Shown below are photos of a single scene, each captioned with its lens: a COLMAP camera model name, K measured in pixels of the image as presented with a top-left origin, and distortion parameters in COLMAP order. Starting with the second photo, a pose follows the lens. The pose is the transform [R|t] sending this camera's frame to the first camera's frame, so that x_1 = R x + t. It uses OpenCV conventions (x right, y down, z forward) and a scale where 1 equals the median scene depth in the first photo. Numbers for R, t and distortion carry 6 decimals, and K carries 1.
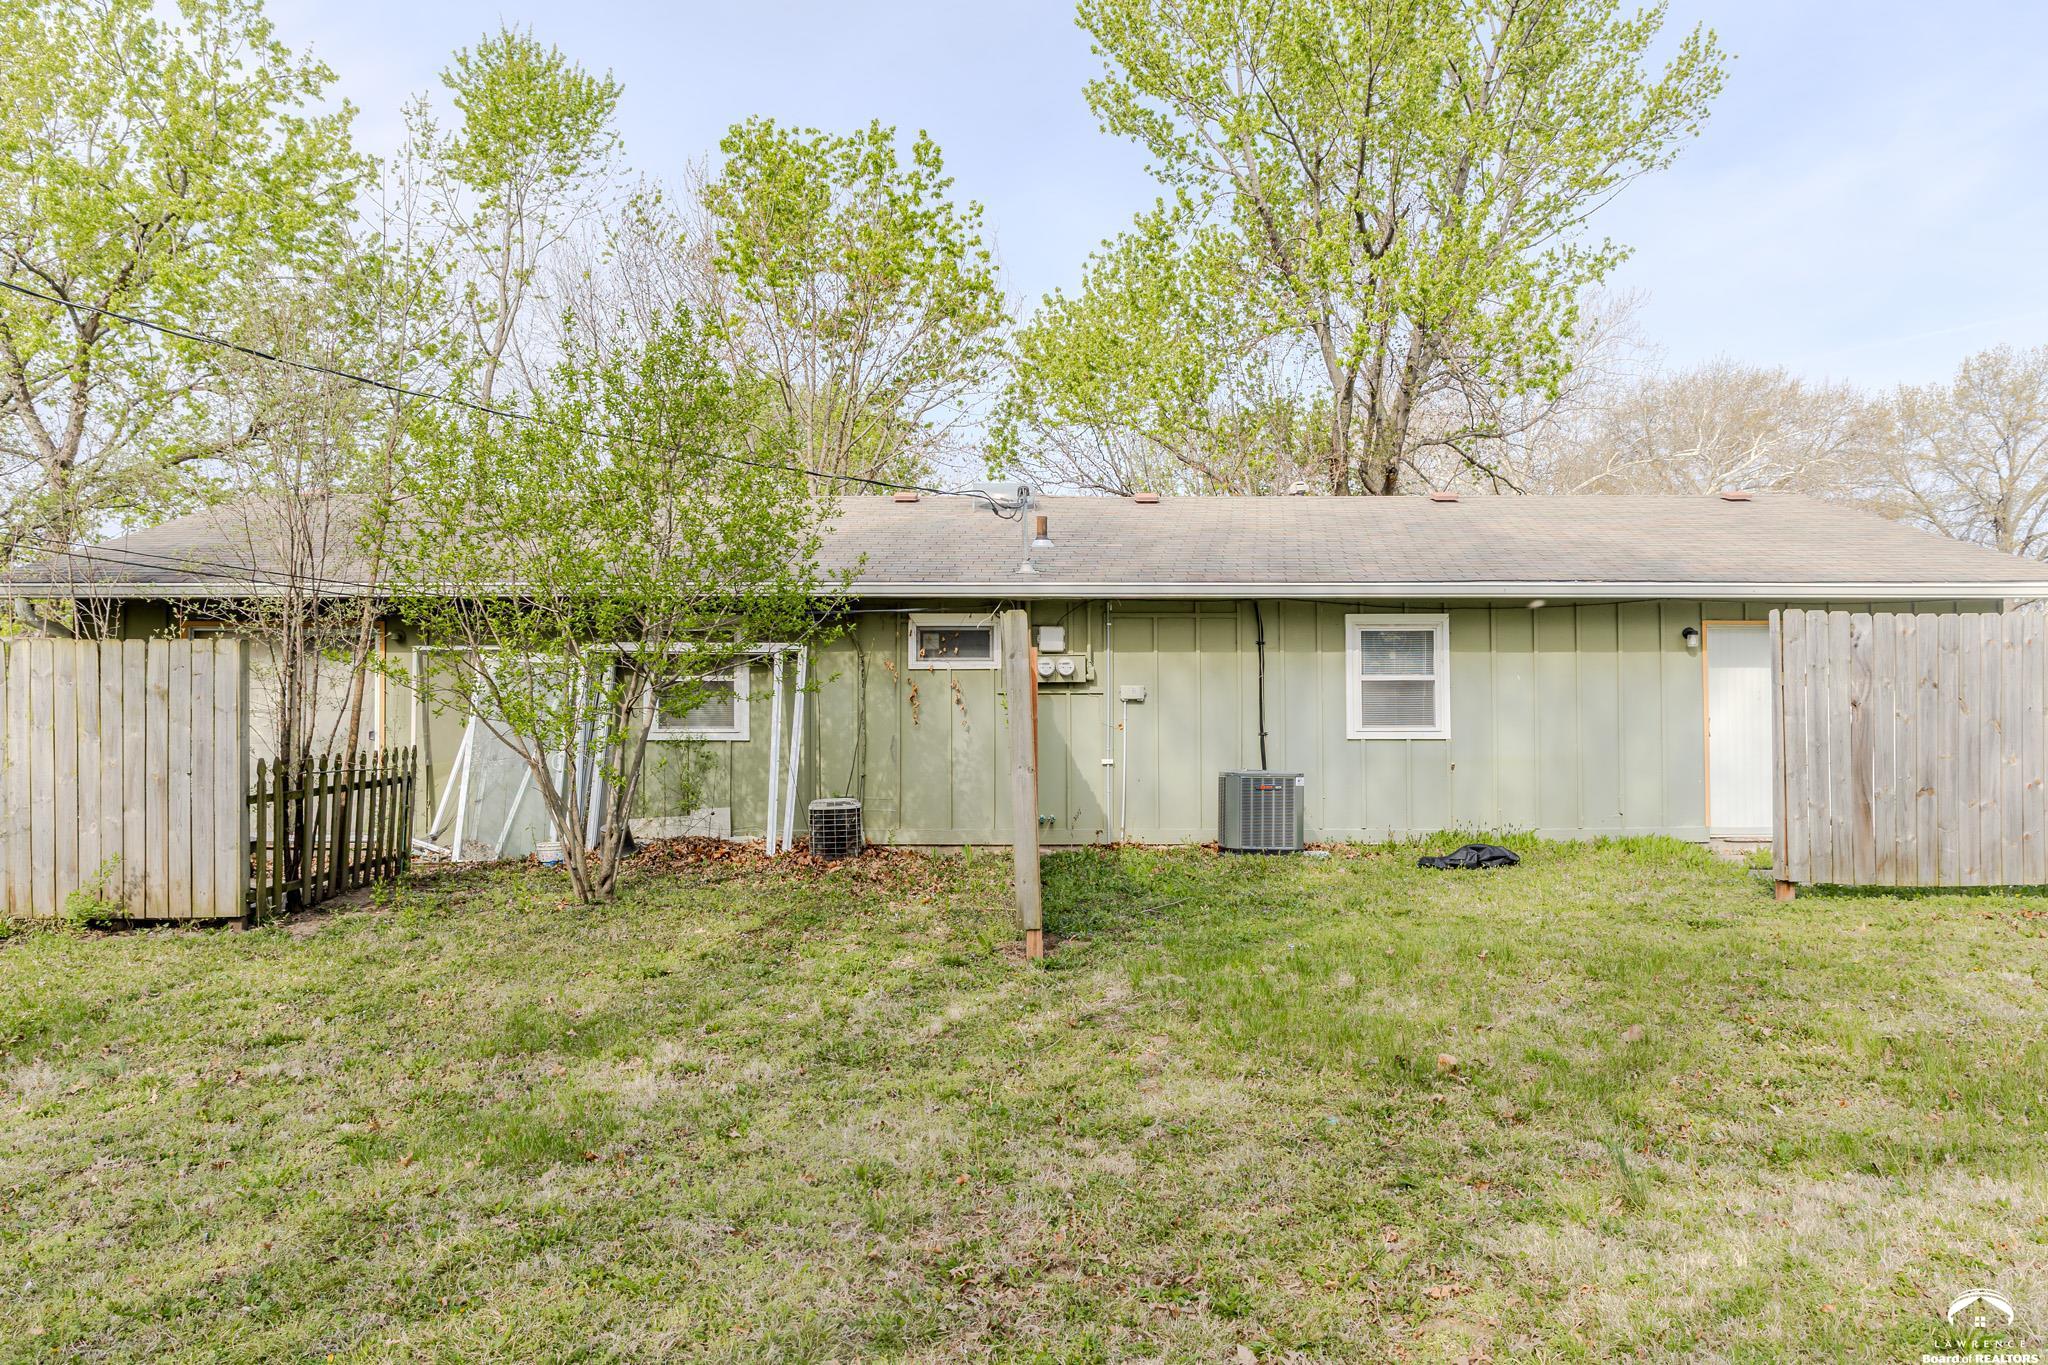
lens RADIAL K [[1384.4, 0, 1024.5], [0, 1384.4, 691.2], [0, 0, 1]] dist [0.006540, -0.005827]
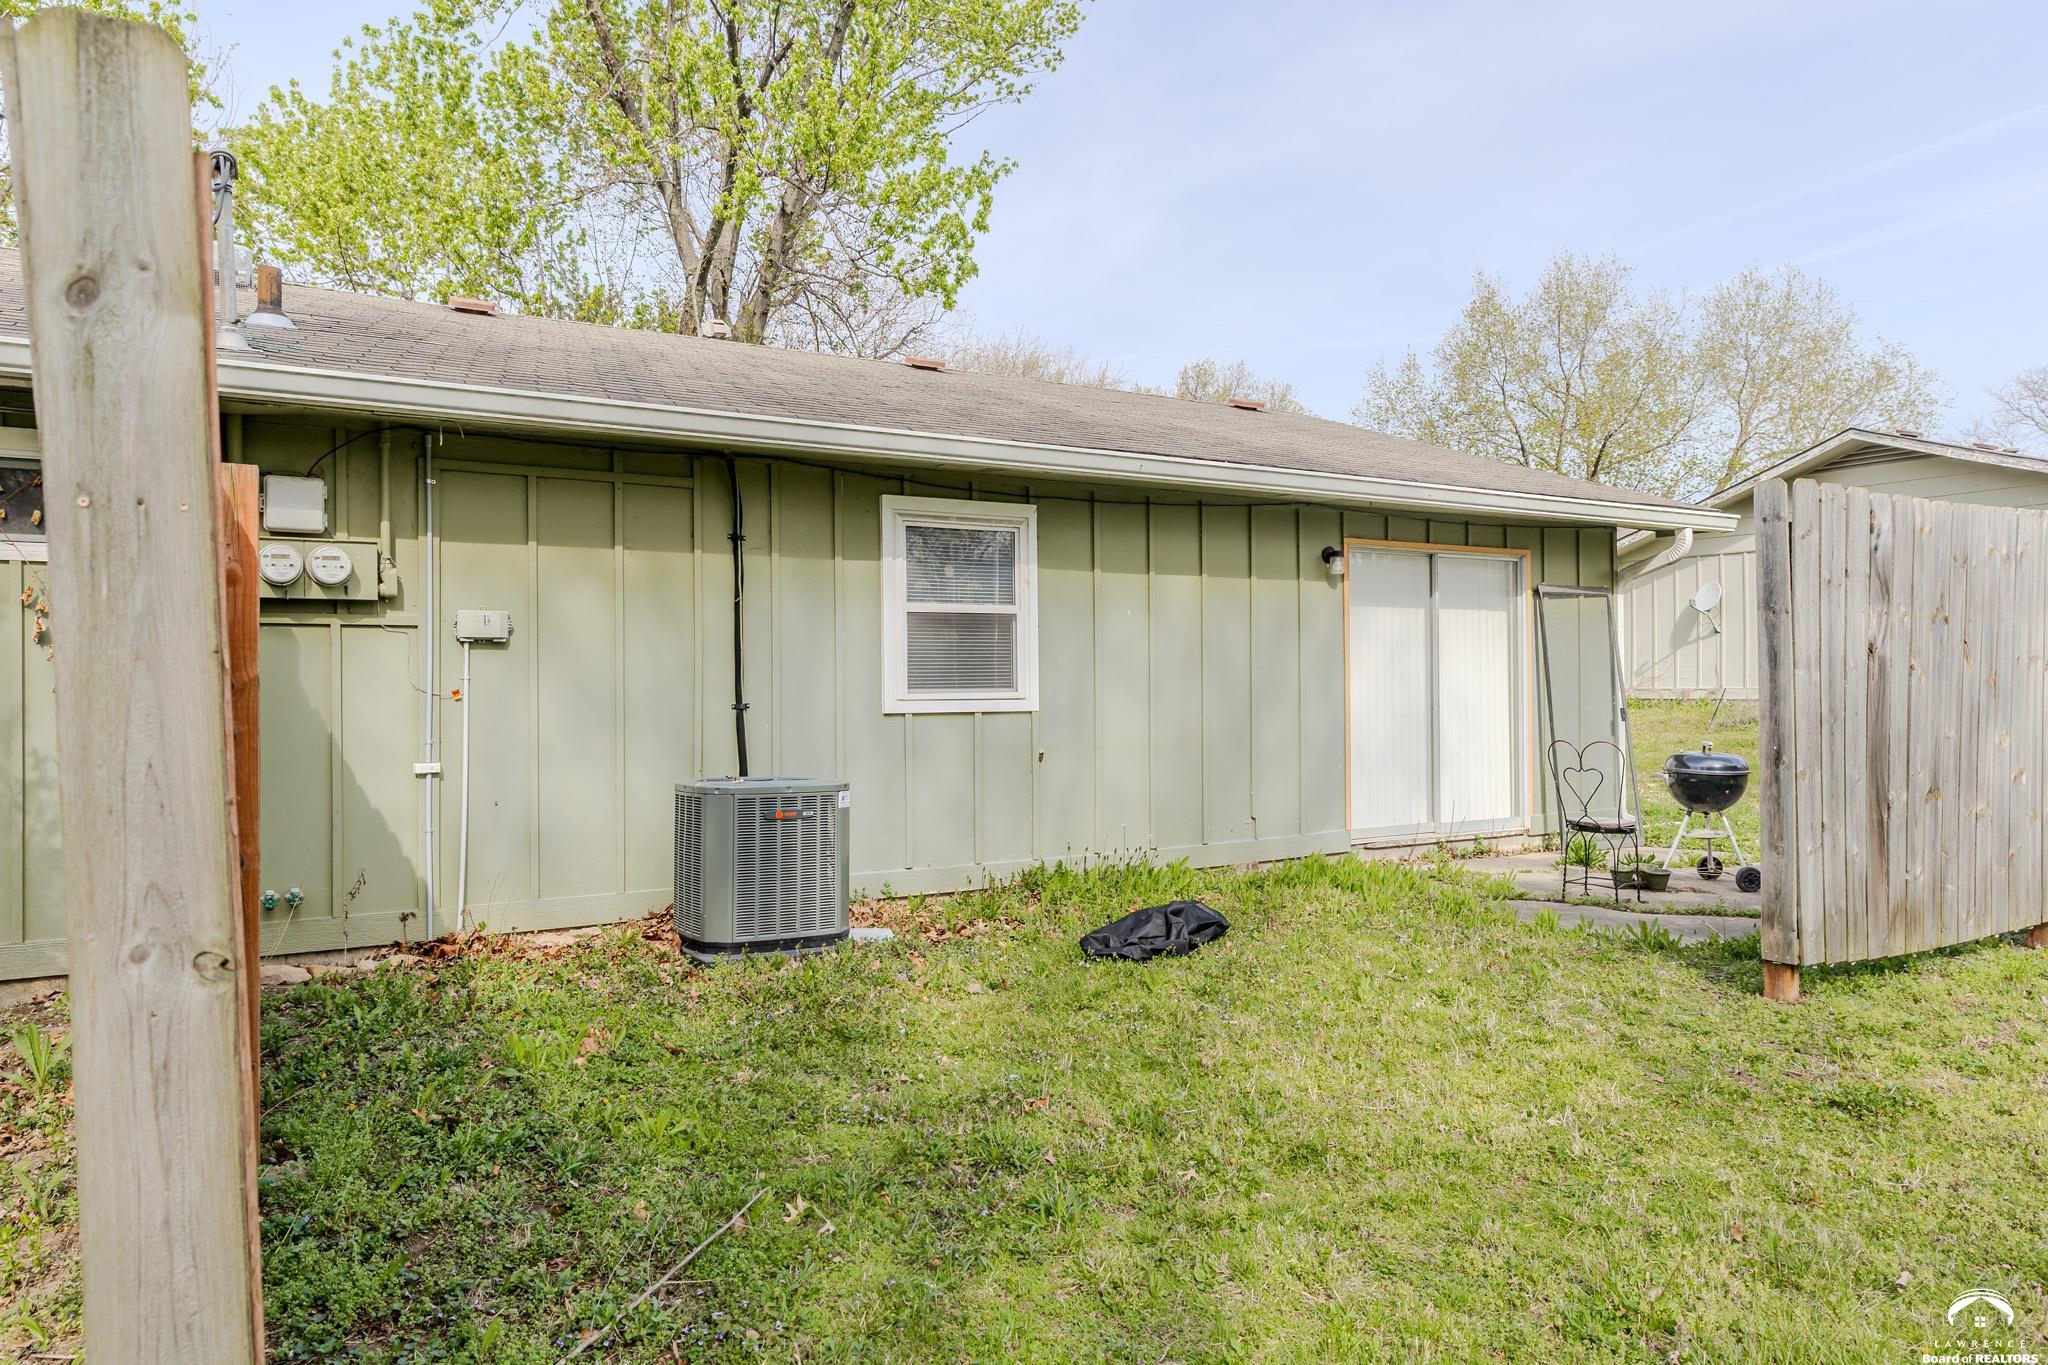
lens RADIAL K [[1384.4, 0, 1036.6], [0, 1384.4, 672.7], [0, 0, 1]] dist [0.006540, -0.005827]
pose [[0.868211, 0.000551, 0.496195, 0.005097], [-0.007363, 0.999904, 0.011773, 0.010510], [-0.496141, -0.013875, 0.868131, 0.472373]]
